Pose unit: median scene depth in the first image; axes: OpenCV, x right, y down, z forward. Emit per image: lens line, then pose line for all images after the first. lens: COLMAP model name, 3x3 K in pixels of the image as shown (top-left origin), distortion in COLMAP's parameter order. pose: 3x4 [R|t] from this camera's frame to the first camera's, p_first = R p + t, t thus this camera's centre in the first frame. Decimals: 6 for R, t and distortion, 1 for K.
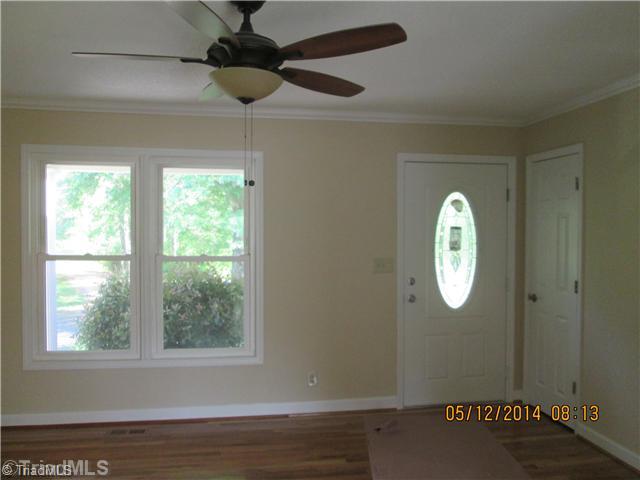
lens RADIAL K [[528.7, 0, 320.0], [0, 528.7, 240.0], [0, 0, 1]] dist [-0.059987, 0.011234]
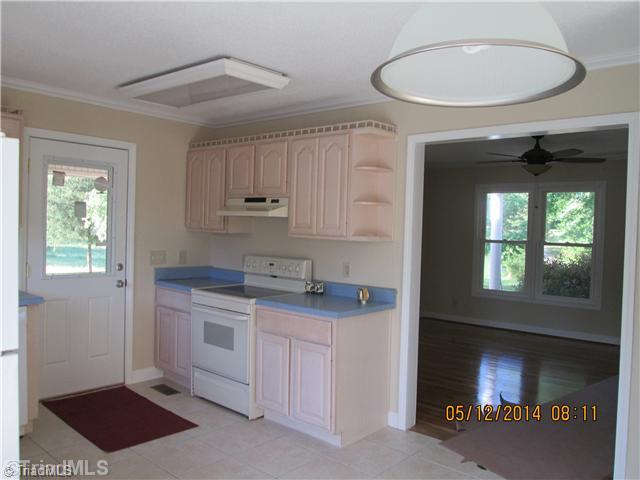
lens RADIAL K [[528.7, 0, 320.0], [0, 528.7, 240.0], [0, 0, 1]] dist [-0.059987, 0.011234]
pose [[0.628914, 0.033165, -0.776768, 0.631820], [-0.038010, 0.999207, 0.011888, 0.031881], [0.776546, 0.022049, 0.629675, -0.750217]]
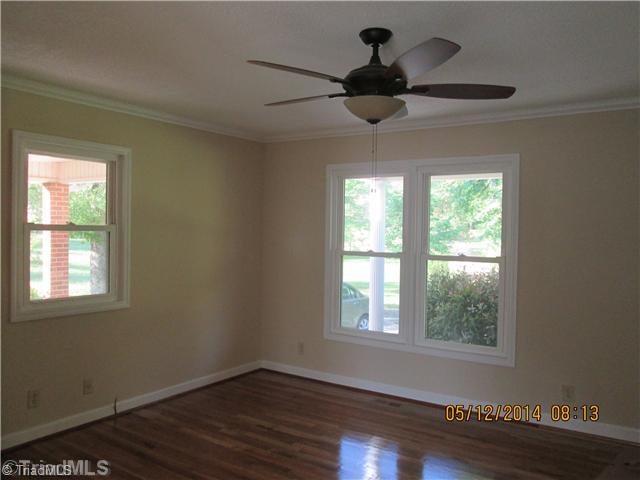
lens RADIAL K [[528.7, 0, 320.0], [0, 528.7, 240.0], [0, 0, 1]] dist [-0.059987, 0.011234]
pose [[0.723837, 0.019990, -0.689681, 0.322337], [-0.025018, 0.999683, 0.002719, 0.001469], [0.689517, 0.015286, 0.724108, 0.030858]]
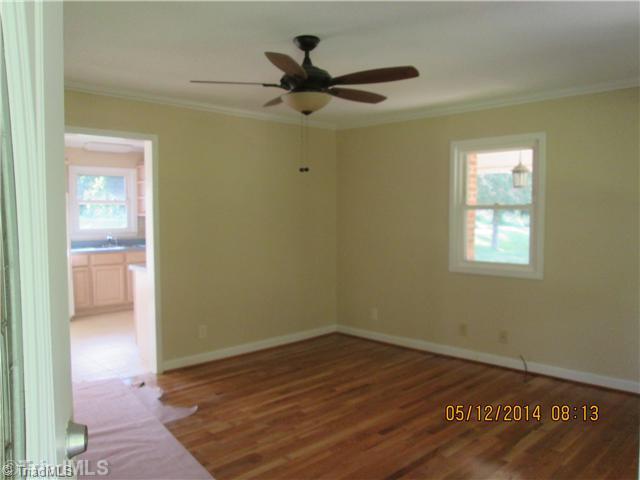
lens RADIAL K [[528.7, 0, 320.0], [0, 528.7, 240.0], [0, 0, 1]] dist [-0.059987, 0.011234]
pose [[-0.822007, 0.028395, -0.568770, 0.360003], [-0.010617, 0.997818, 0.065158, -0.005090], [0.569379, 0.059599, -0.819912, 1.203604]]
